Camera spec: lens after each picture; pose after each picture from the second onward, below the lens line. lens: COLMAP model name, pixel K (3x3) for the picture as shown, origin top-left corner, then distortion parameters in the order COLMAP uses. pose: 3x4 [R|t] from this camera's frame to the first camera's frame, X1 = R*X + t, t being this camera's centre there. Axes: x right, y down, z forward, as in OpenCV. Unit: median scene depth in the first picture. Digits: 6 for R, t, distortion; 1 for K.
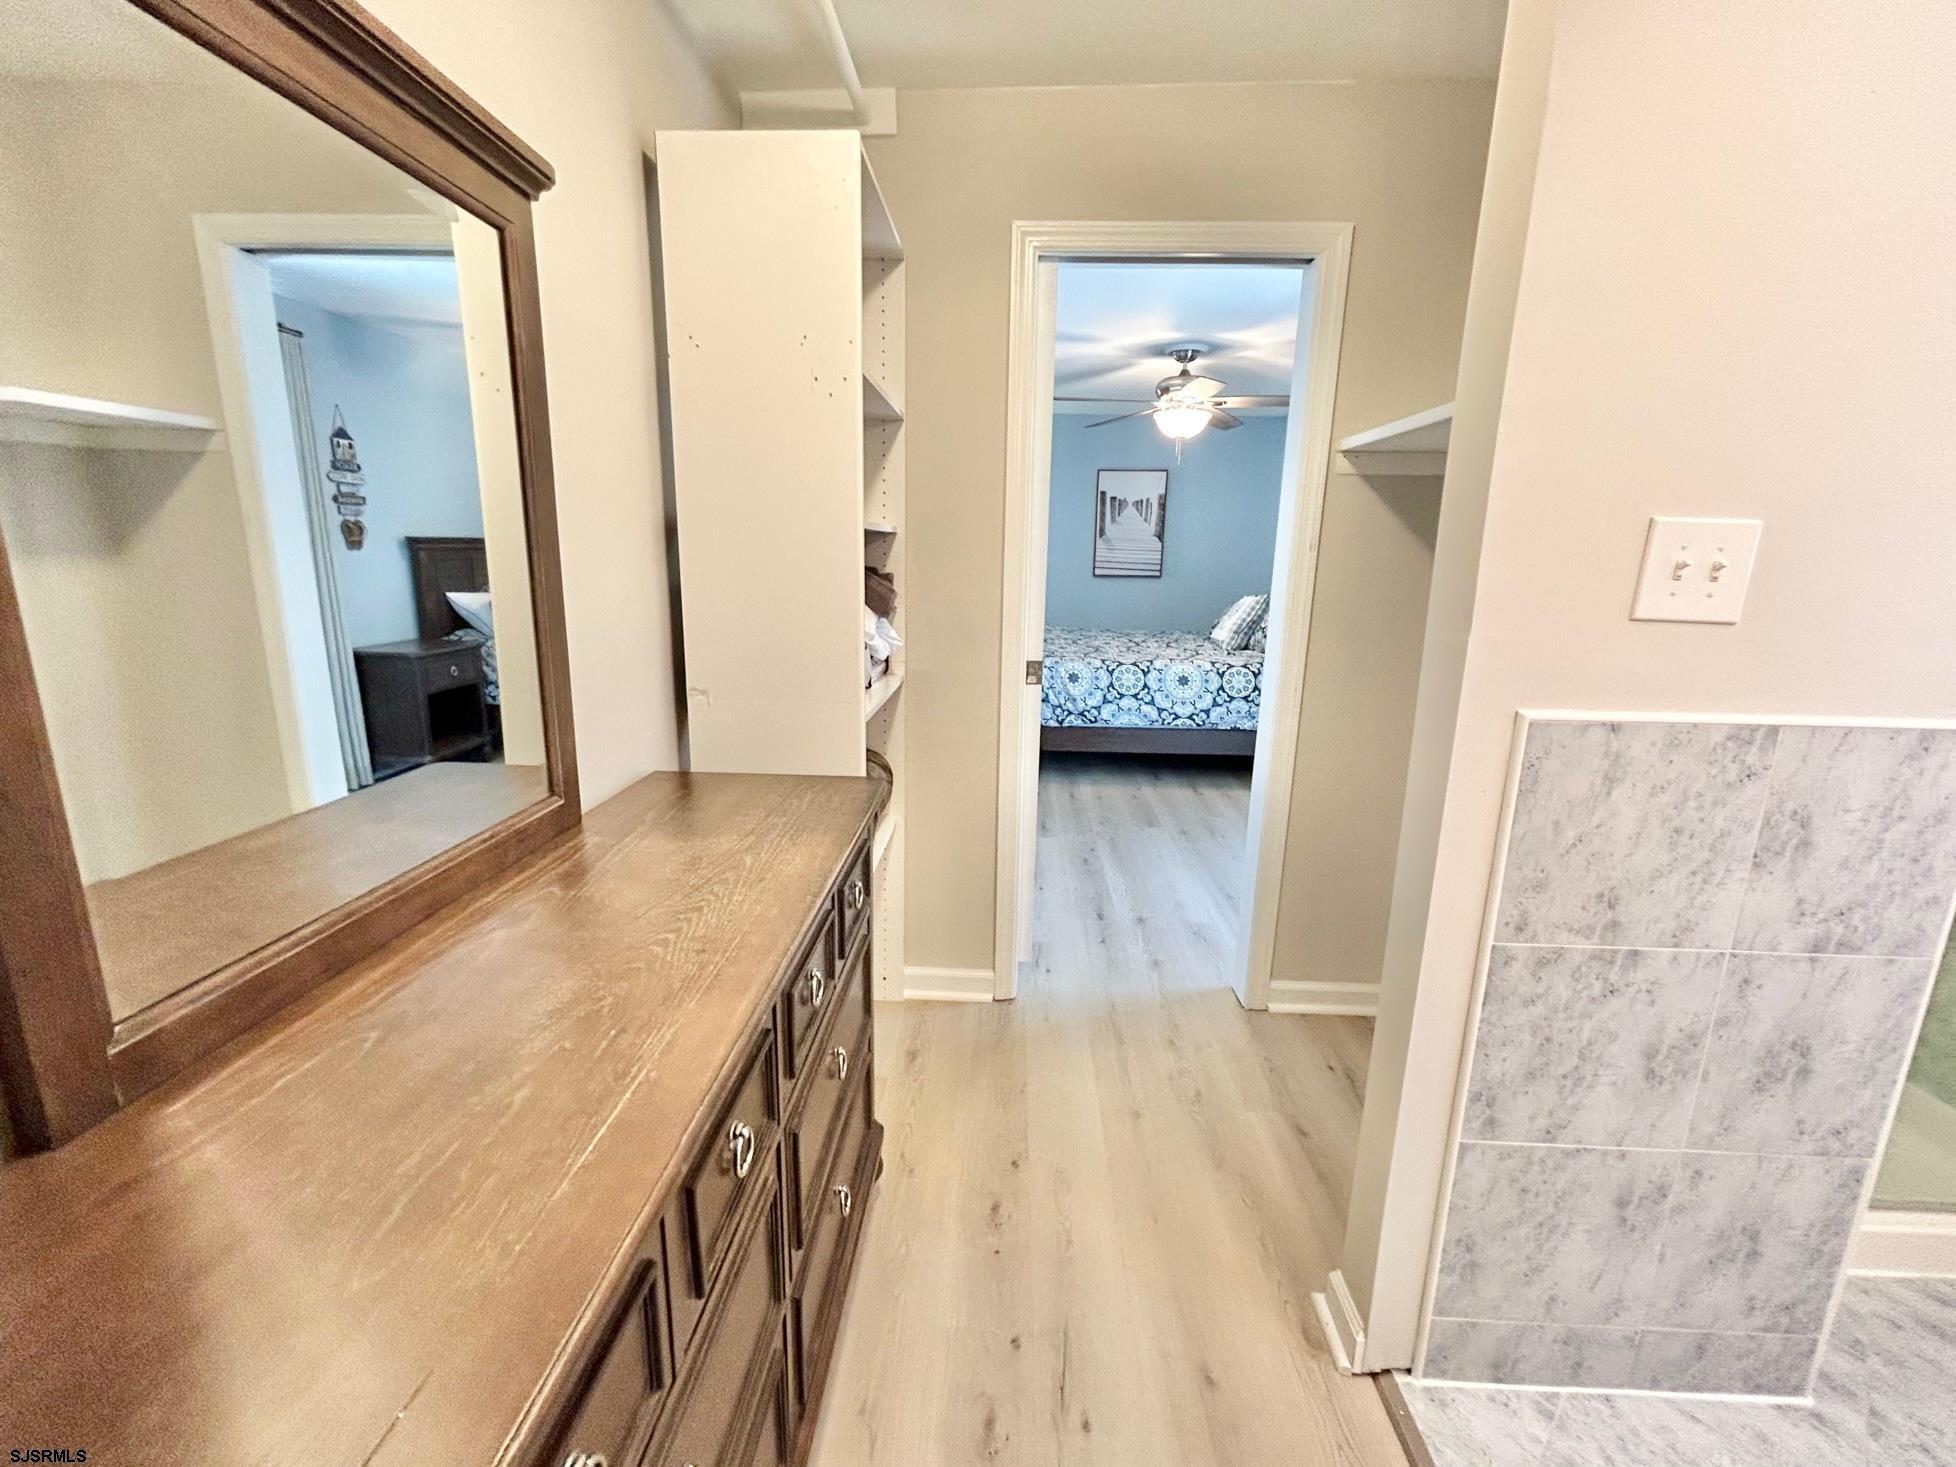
lens RADIAL K [[836.9, 0, 976.0], [0, 836.9, 737.5], [0, 0, 1]] dist [-0.000599, -0.000347]
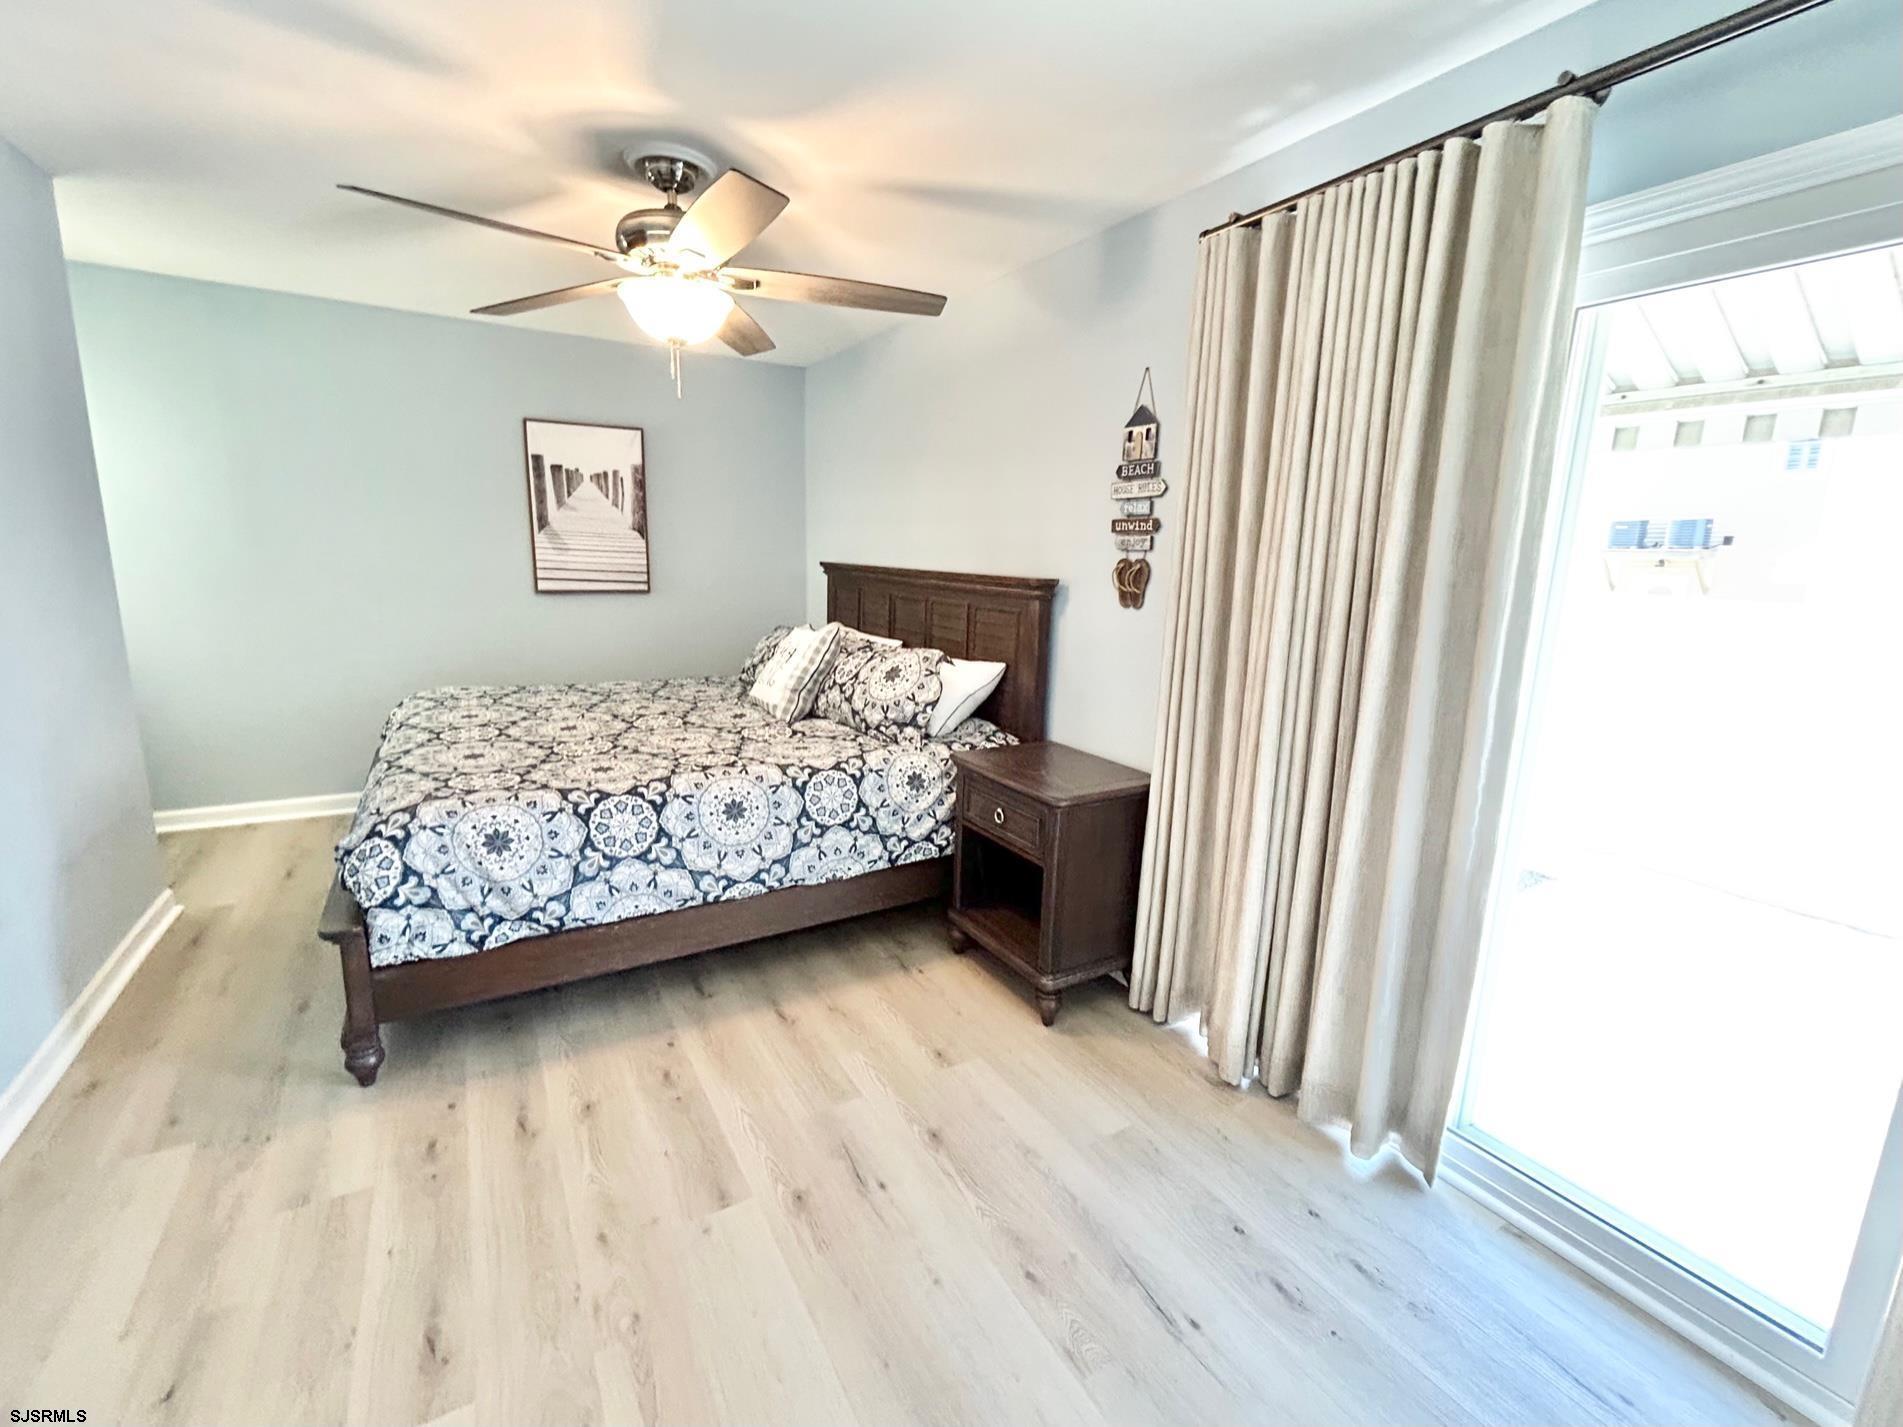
lens RADIAL K [[814.2, 0, 944.4], [0, 814.2, 712.4], [0, 0, 1]] dist [-0.000599, -0.000347]
pose [[0.837047, -0.101041, 0.537720, 0.089022], [0.106628, 0.994081, 0.020811, -0.124861], [-0.536641, 0.039916, 0.842866, 0.492837]]
